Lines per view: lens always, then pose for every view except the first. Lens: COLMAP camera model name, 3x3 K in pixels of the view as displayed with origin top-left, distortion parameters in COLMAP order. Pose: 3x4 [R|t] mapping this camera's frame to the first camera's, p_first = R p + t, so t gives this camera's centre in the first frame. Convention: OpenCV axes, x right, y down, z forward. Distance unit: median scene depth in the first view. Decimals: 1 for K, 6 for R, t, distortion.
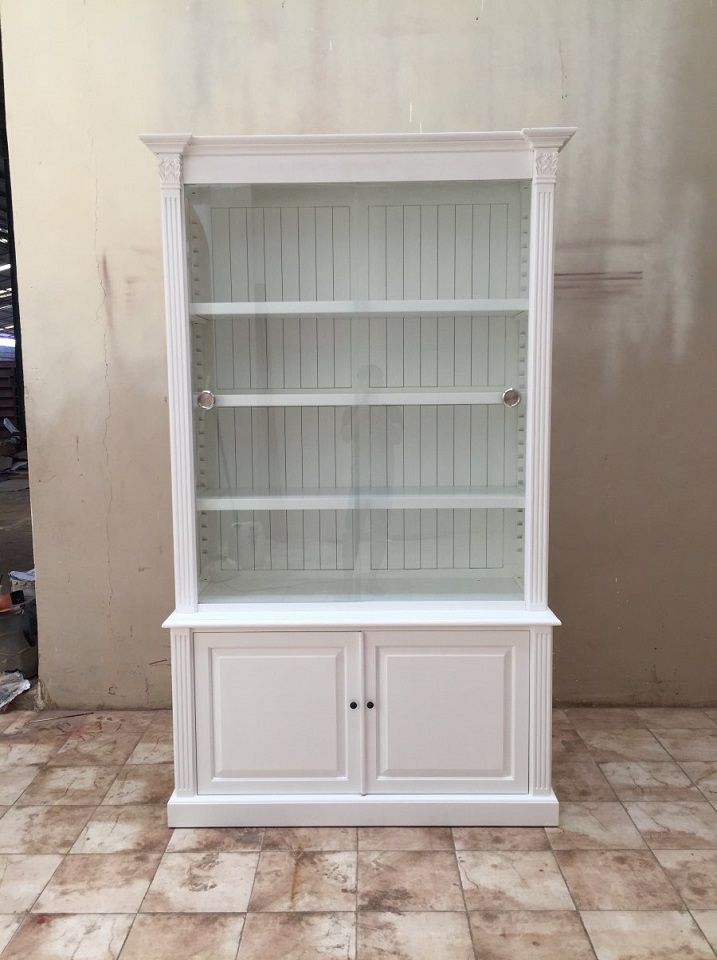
lens RADIAL K [[822.0, 0, 366.6], [0, 822.0, 478.4], [0, 0, 1]] dist [0.061246, -0.082751]
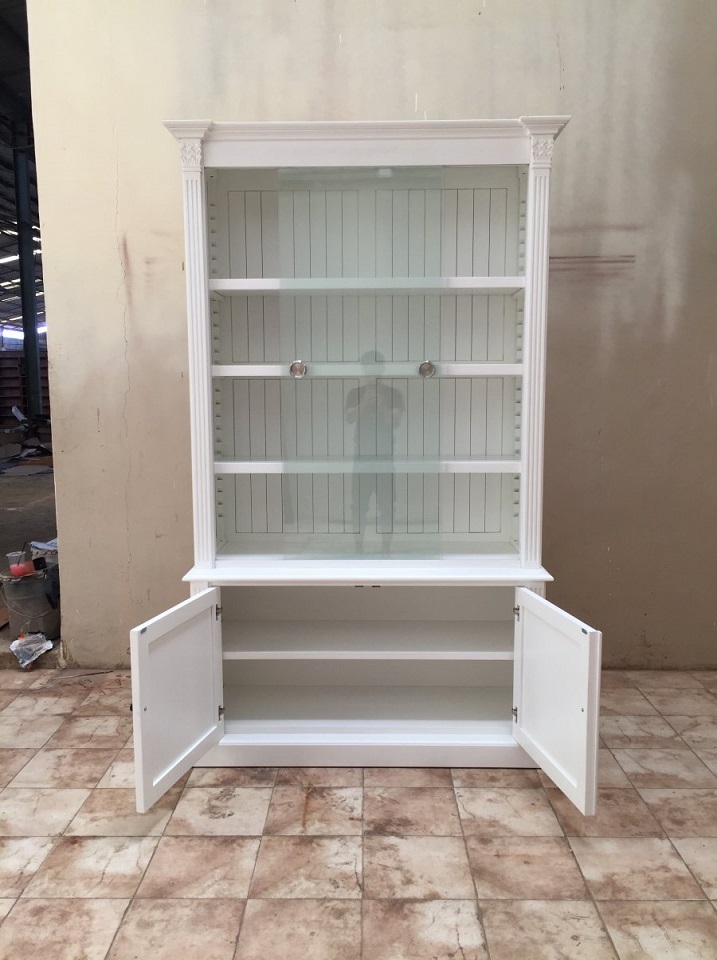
lens RADIAL K [[822.0, 0, 365.4], [0, 822.0, 478.4], [0, 0, 1]] dist [0.061246, -0.082751]
pose [[0.999981, 0.005066, -0.003453, -0.005911], [-0.005045, 0.999969, 0.006111, 0.037539], [0.003484, -0.006093, 0.999975, -0.070835]]
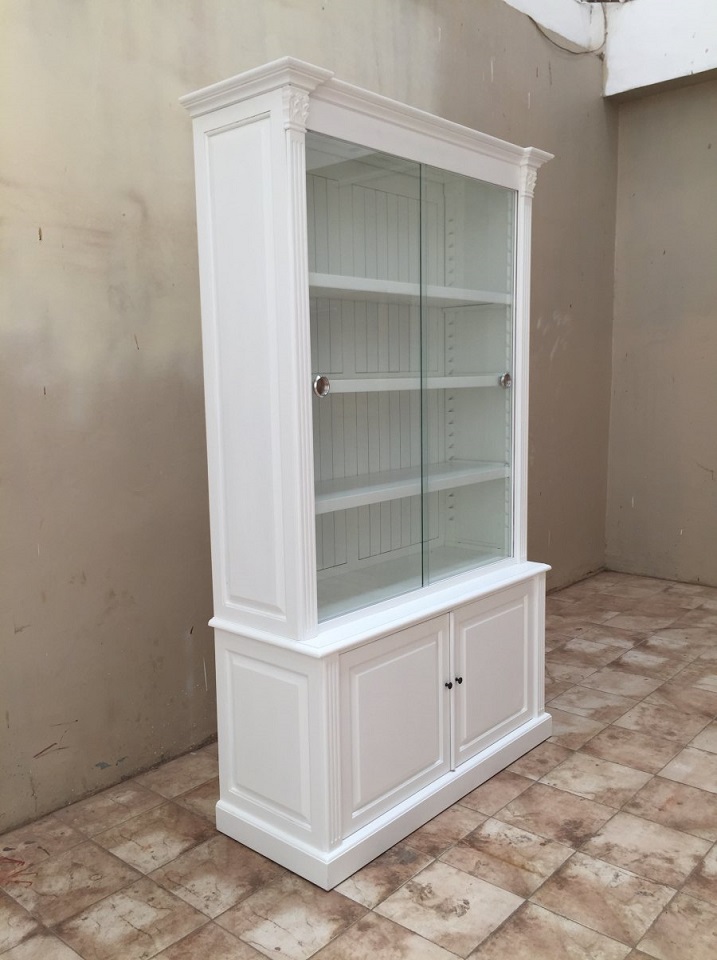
lens RADIAL K [[822.0, 0, 361.9], [0, 822.0, 477.7], [0, 0, 1]] dist [0.061246, -0.082751]
pose [[0.651443, -0.098004, 0.752341, -0.796694], [0.092487, 0.994485, 0.049464, -0.037525], [-0.753039, 0.037358, 0.656914, 0.393250]]
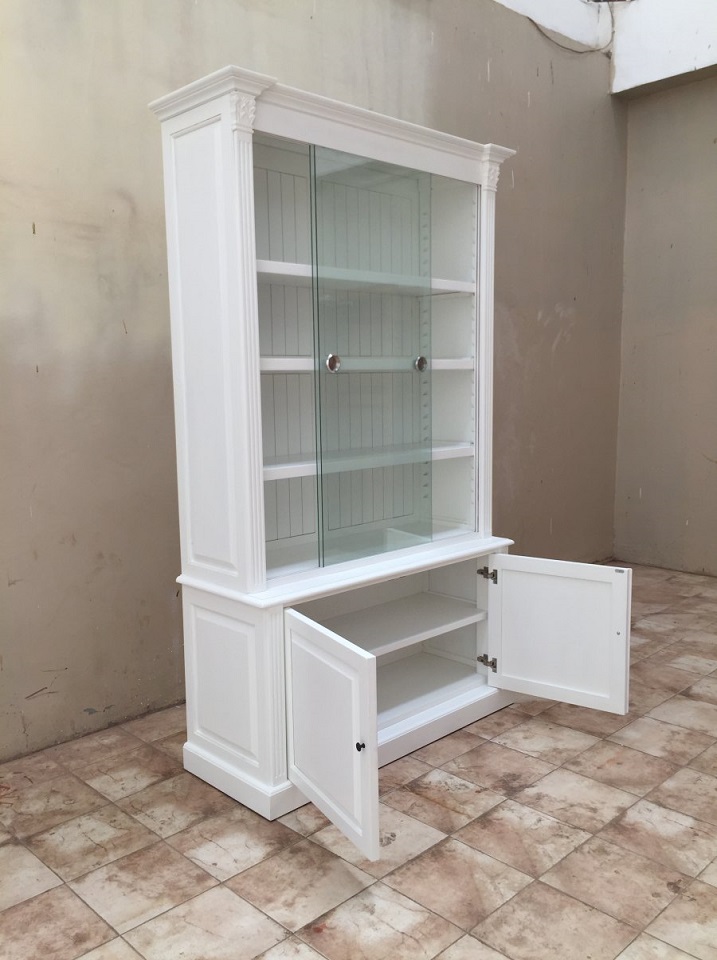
lens RADIAL K [[822.0, 0, 362.0], [0, 822.0, 478.1], [0, 0, 1]] dist [0.061246, -0.082751]
pose [[0.707785, -0.087759, 0.700956, -0.770609], [0.083145, 0.995706, 0.040706, 0.006390], [-0.701518, 0.029470, 0.712042, 0.247012]]
